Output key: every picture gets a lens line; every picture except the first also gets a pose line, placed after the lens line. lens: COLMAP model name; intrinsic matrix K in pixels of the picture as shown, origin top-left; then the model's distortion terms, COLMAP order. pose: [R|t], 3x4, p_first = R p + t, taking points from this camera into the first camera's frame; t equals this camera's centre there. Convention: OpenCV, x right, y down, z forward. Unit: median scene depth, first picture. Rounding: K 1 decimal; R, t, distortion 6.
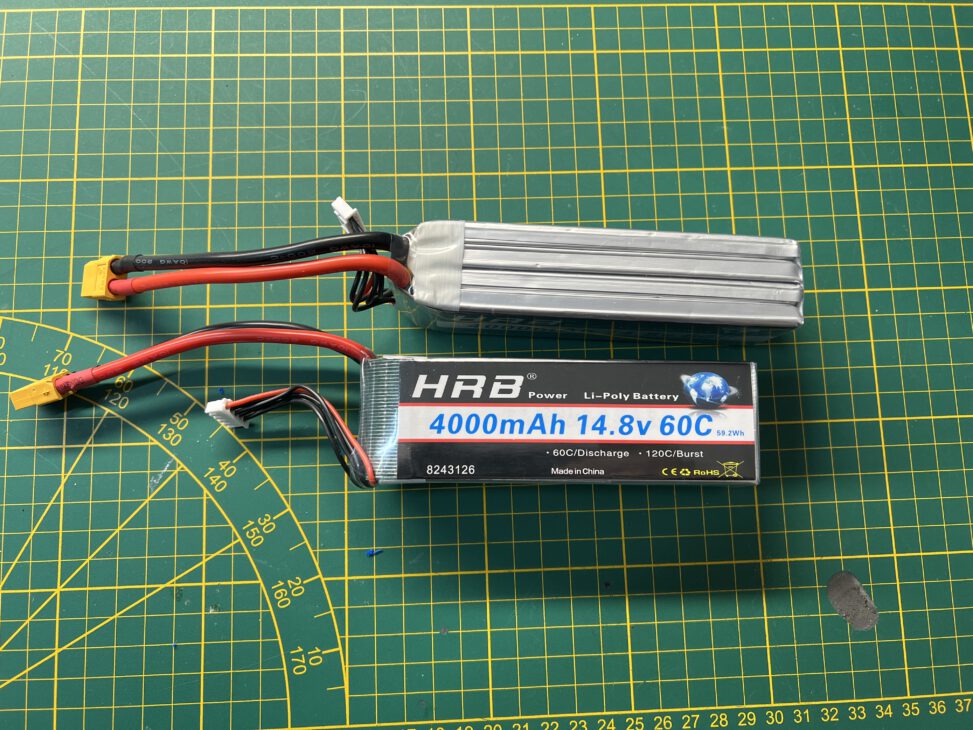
lens RADIAL K [[714.2, 0, 485.4], [0, 714.2, 368.8], [0, 0, 1]] dist [0.013628, -0.031715]
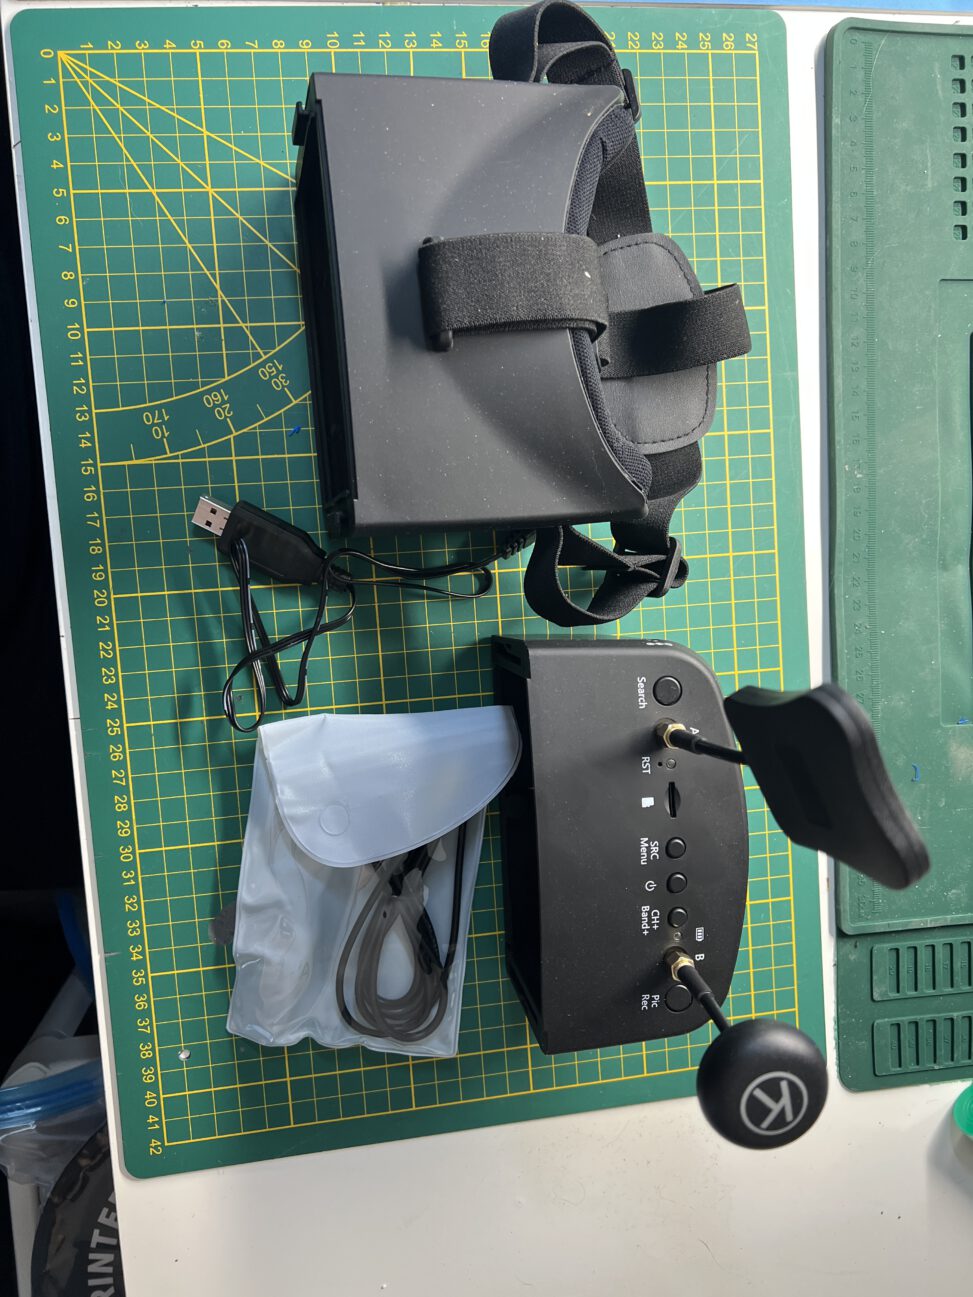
lens RADIAL K [[983.9, 0, 474.1], [0, 983.9, 650.5], [0, 0, 1]] dist [0.011587, -0.021171]
pose [[0.039550, 0.998413, 0.040083, 0.052235], [-0.999170, 0.039906, -0.008120, -0.048802], [-0.009706, -0.039729, 0.999163, -0.511792]]
